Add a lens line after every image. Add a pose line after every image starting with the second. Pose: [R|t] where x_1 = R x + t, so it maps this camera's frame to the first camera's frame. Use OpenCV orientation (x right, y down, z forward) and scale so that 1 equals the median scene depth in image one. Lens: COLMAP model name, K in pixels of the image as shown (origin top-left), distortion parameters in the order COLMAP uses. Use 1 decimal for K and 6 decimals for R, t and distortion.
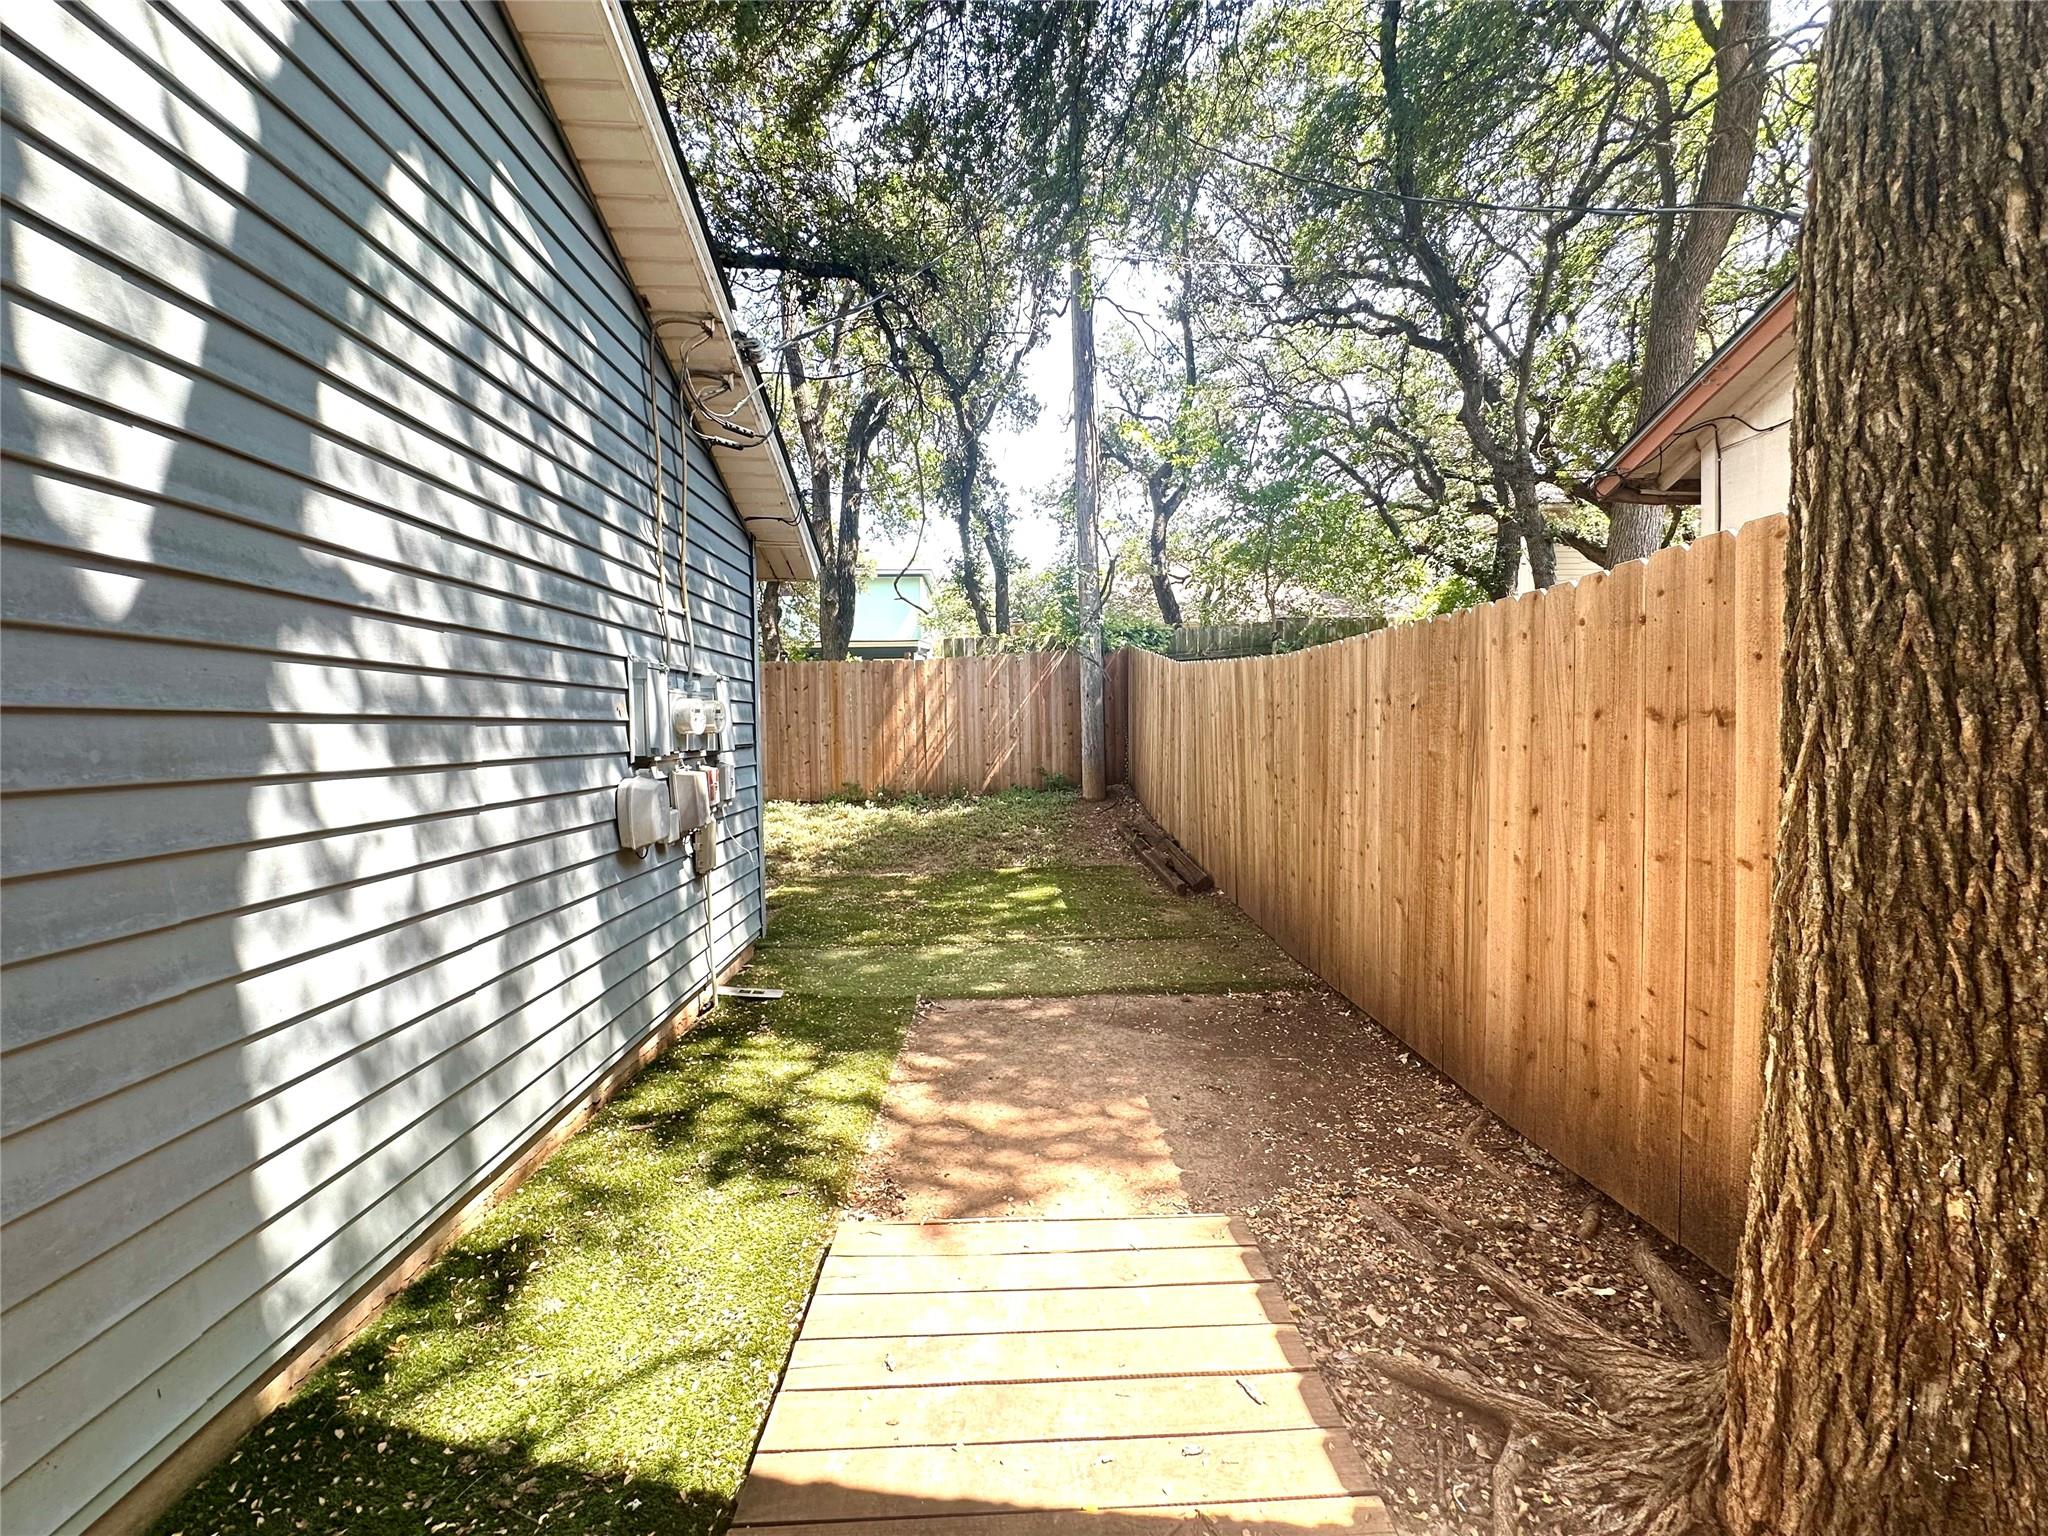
lens RADIAL K [[824.5, 0, 1026.5], [0, 824.5, 761.6], [0, 0, 1]] dist [-0.000197, -0.000191]
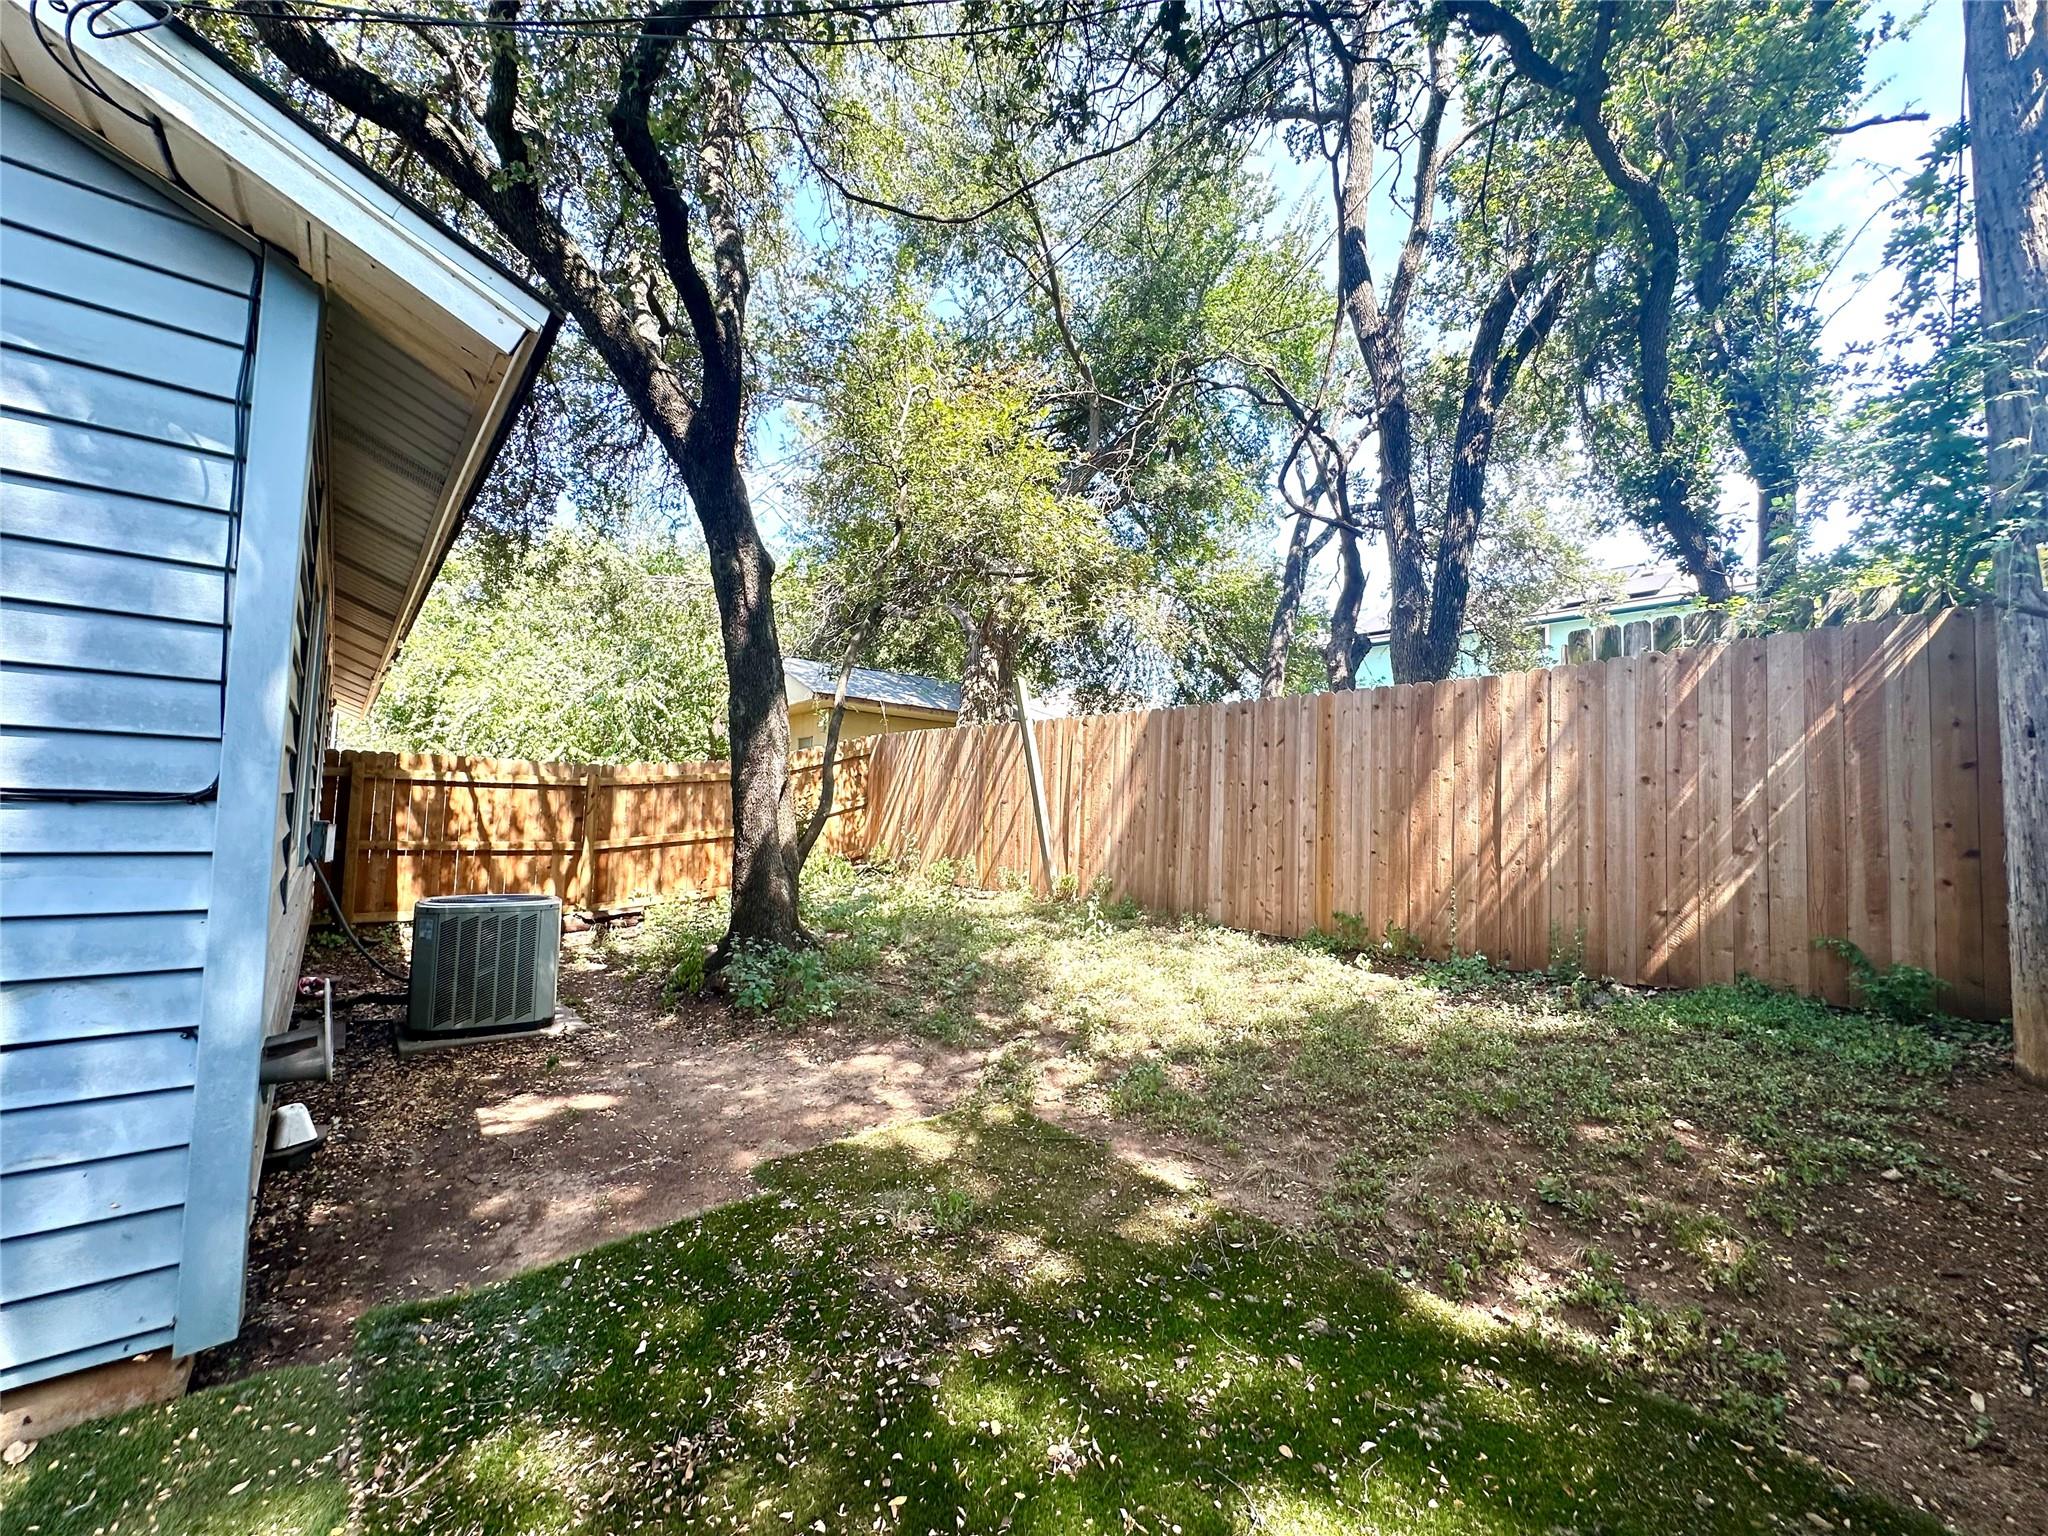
lens RADIAL K [[824.5, 0, 1017.1], [0, 824.5, 762.6], [0, 0, 1]] dist [-0.000197, -0.000191]
pose [[0.616362, -0.007834, -0.787424, 0.079583], [-0.074934, 0.994829, -0.068552, -0.019758], [0.783889, 0.101258, 0.612589, 0.488794]]
